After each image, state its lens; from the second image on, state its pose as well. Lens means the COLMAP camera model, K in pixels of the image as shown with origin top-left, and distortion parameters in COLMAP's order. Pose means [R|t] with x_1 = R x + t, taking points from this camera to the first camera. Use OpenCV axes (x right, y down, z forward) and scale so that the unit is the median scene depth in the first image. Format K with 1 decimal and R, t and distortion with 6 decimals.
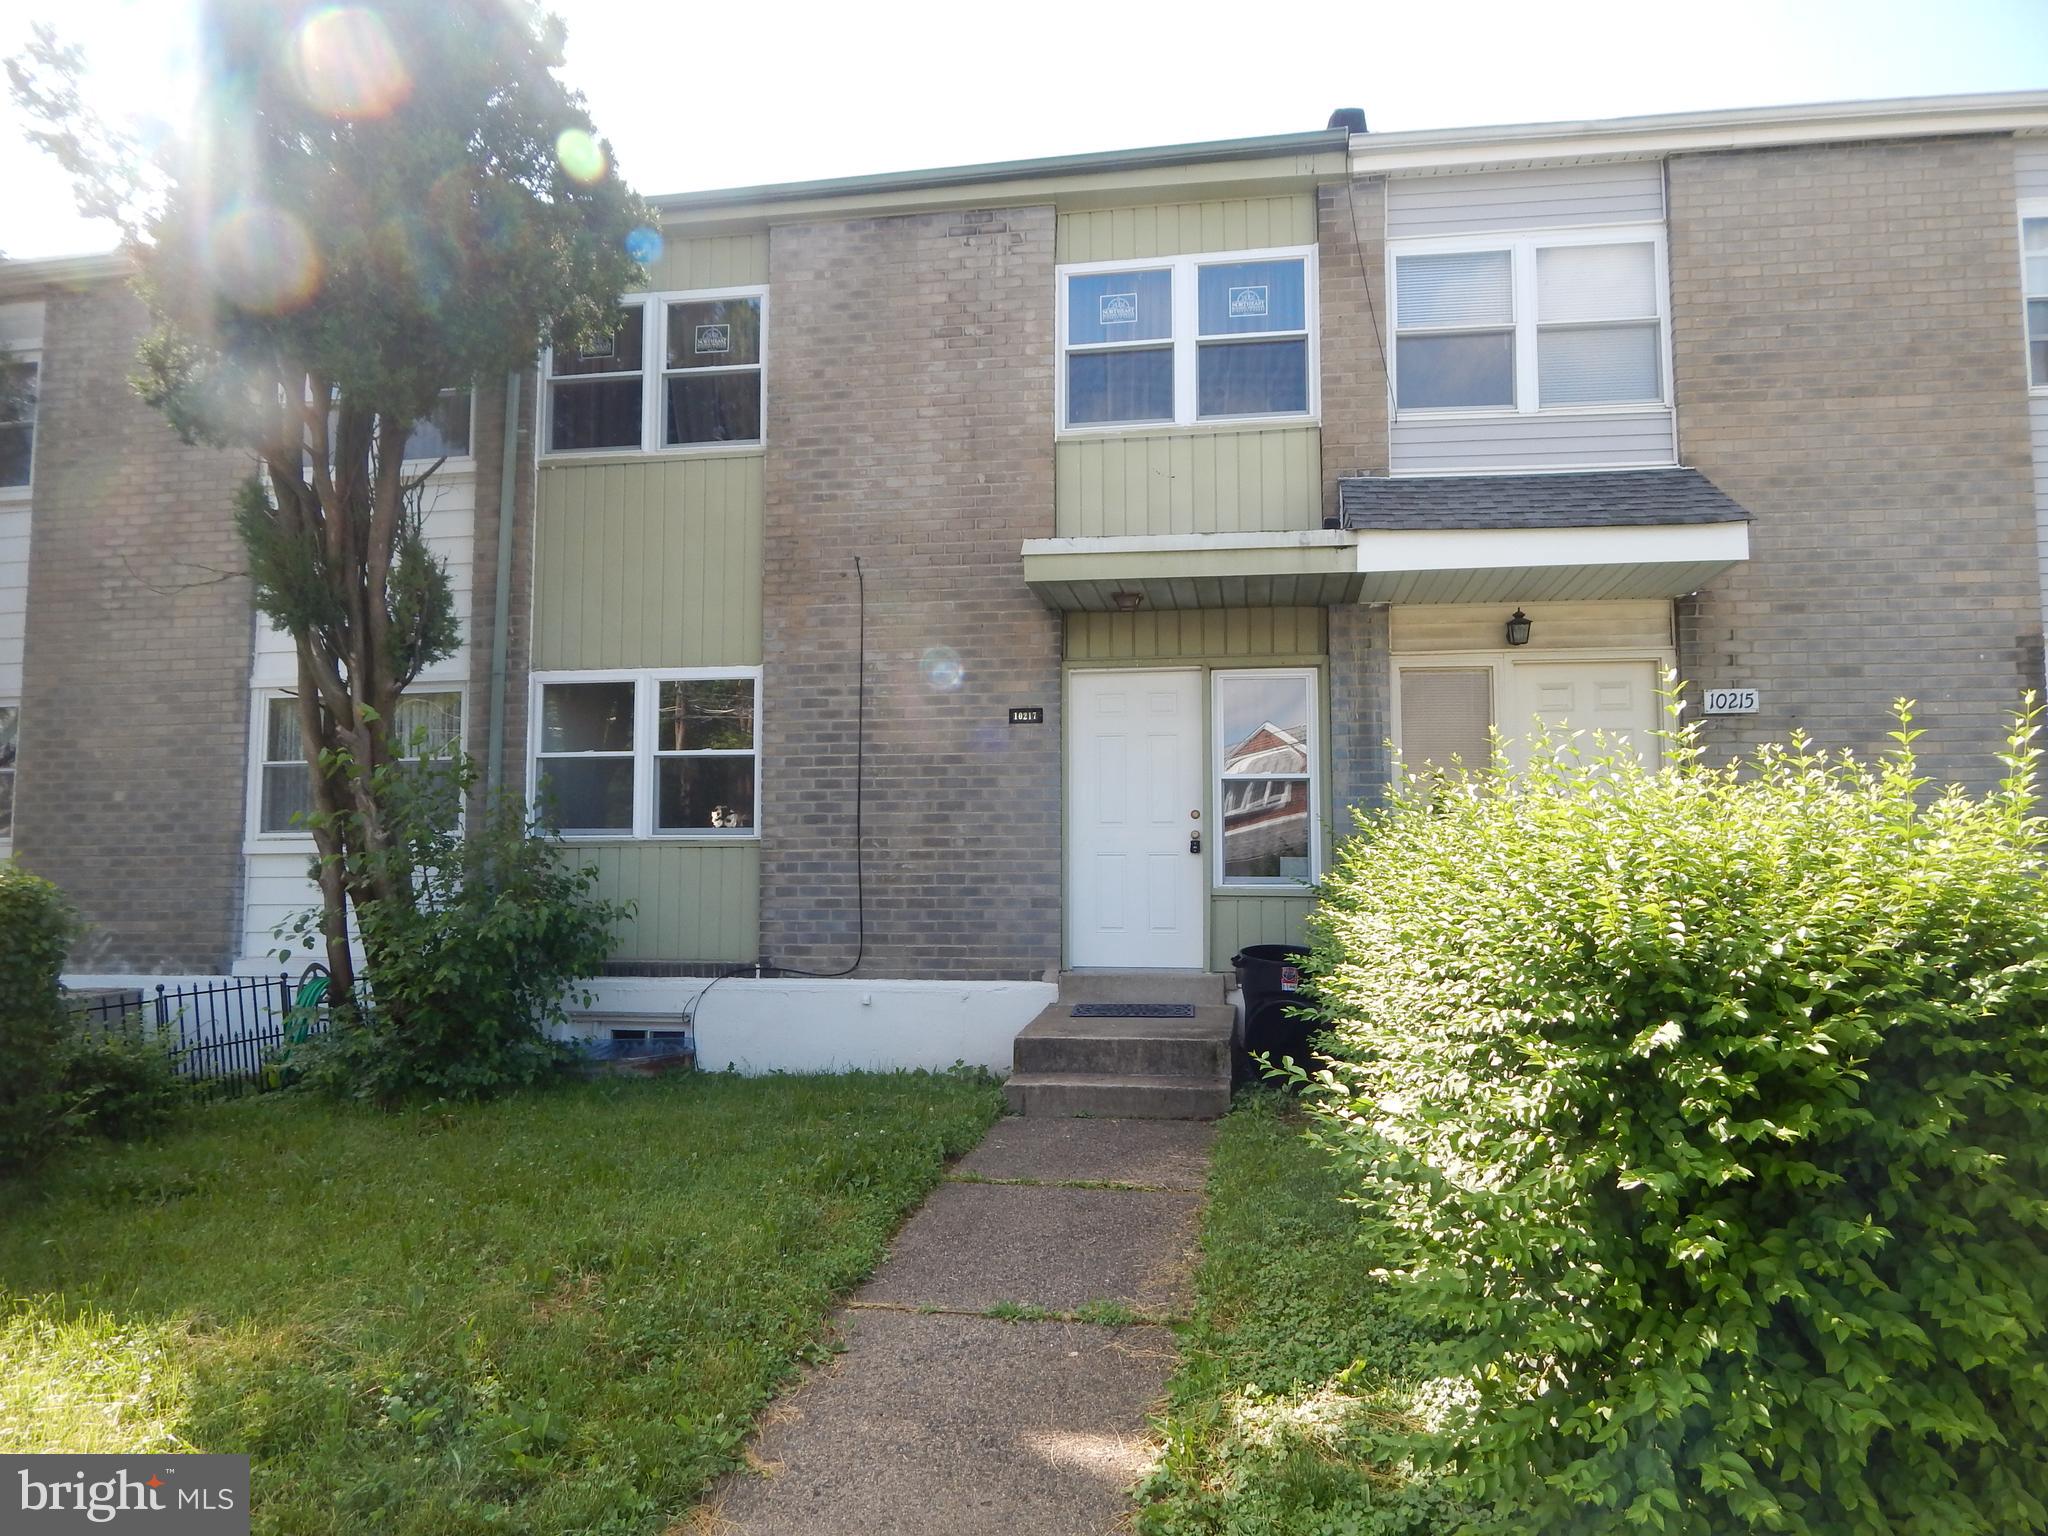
lens RADIAL K [[1346.1, 0, 1024.0], [0, 1346.1, 768.0], [0, 0, 1]] dist [-0.006340, -0.007168]
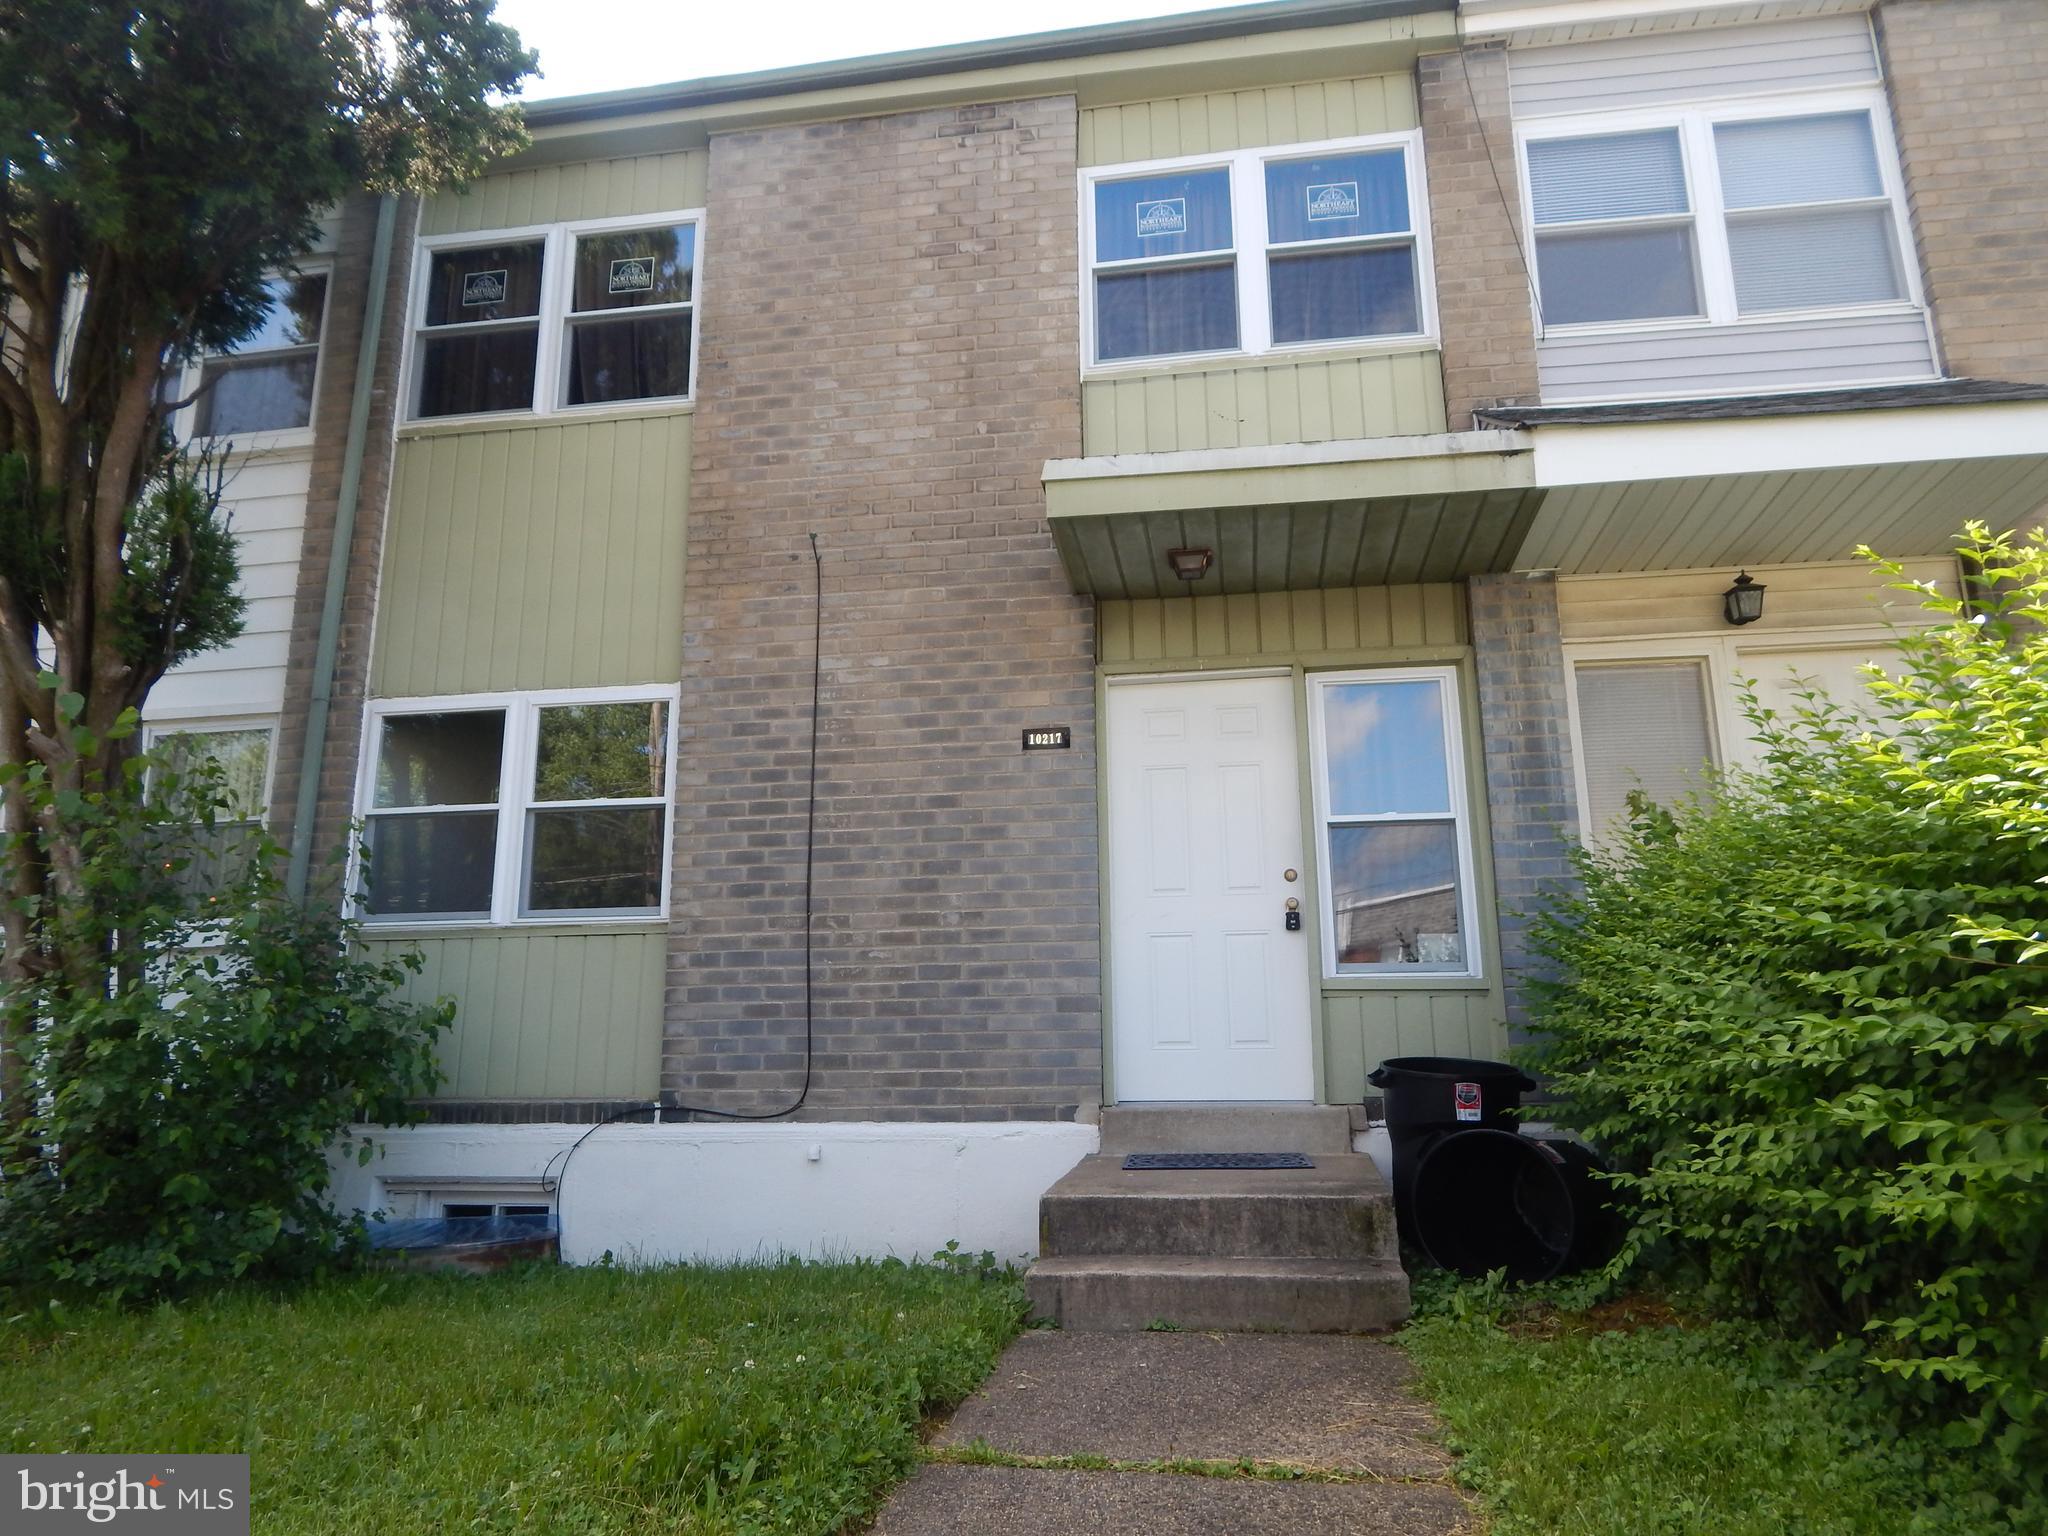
lens RADIAL K [[1348.7, 0, 1022.0], [0, 1348.7, 761.6], [0, 0, 1]] dist [-0.004946, -0.005834]
pose [[0.999969, -0.007055, 0.003456, -0.013766], [0.007498, 0.988330, -0.152143, 0.081206], [-0.002343, 0.152165, 0.988352, 0.299303]]
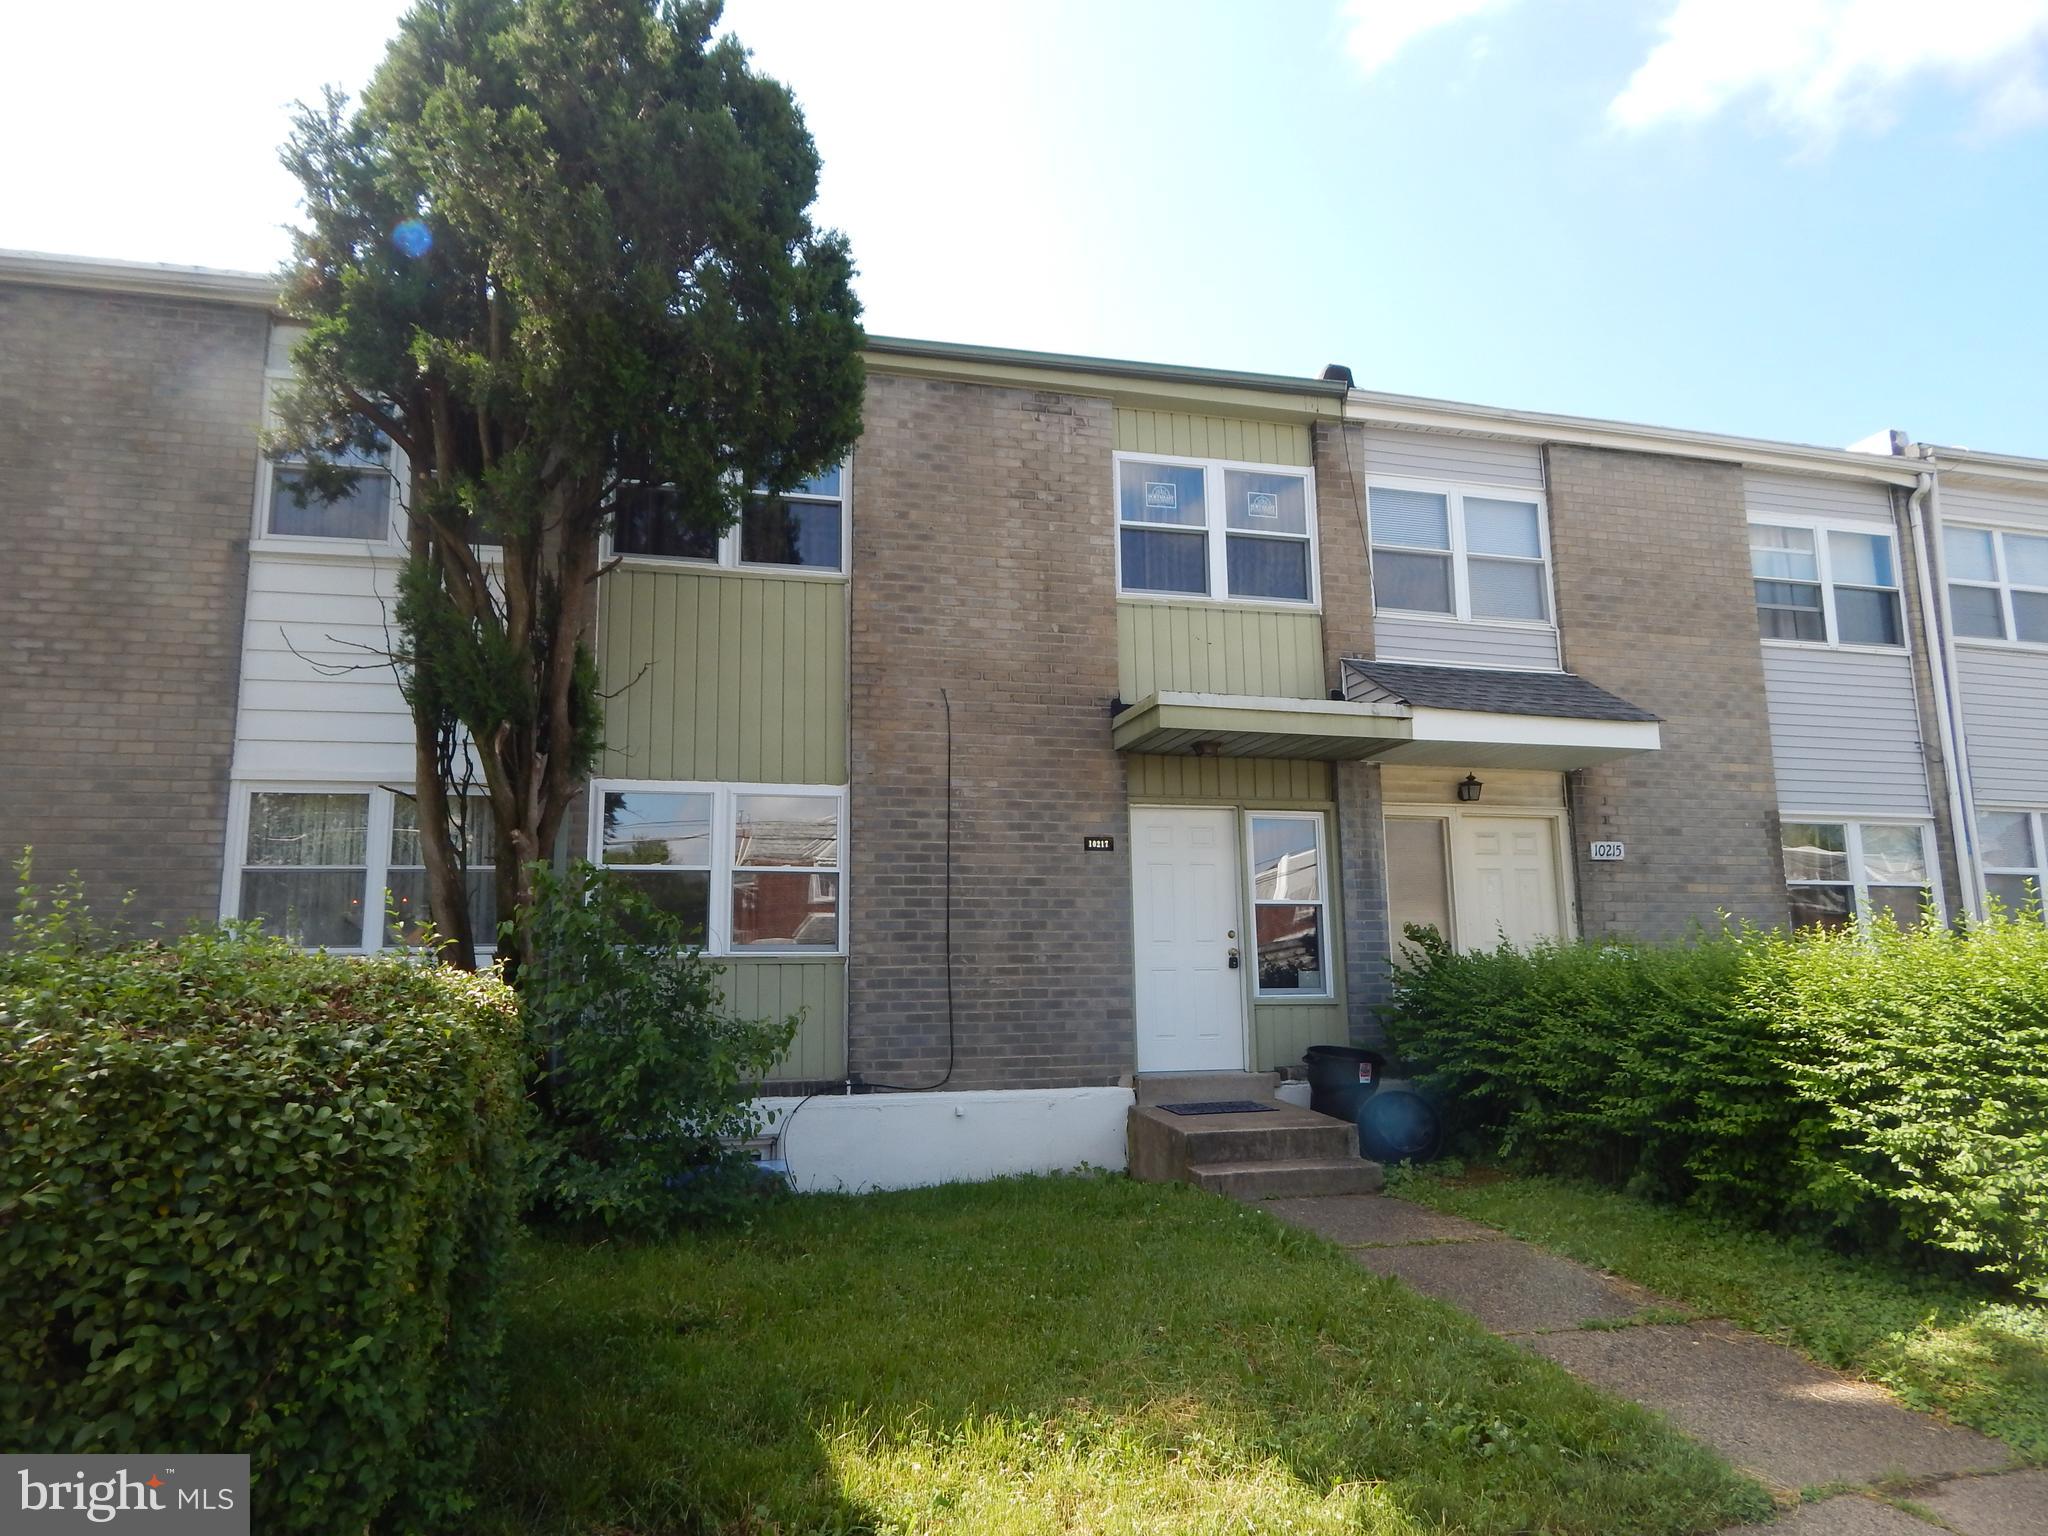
lens RADIAL K [[1348.7, 0, 1022.0], [0, 1348.7, 761.6], [0, 0, 1]] dist [-0.004946, -0.005834]
pose [[0.915420, 0.057529, 0.398368, -0.502588], [-0.018899, 0.994785, -0.100230, 0.006573], [-0.402056, 0.084224, 0.911733, 0.006228]]
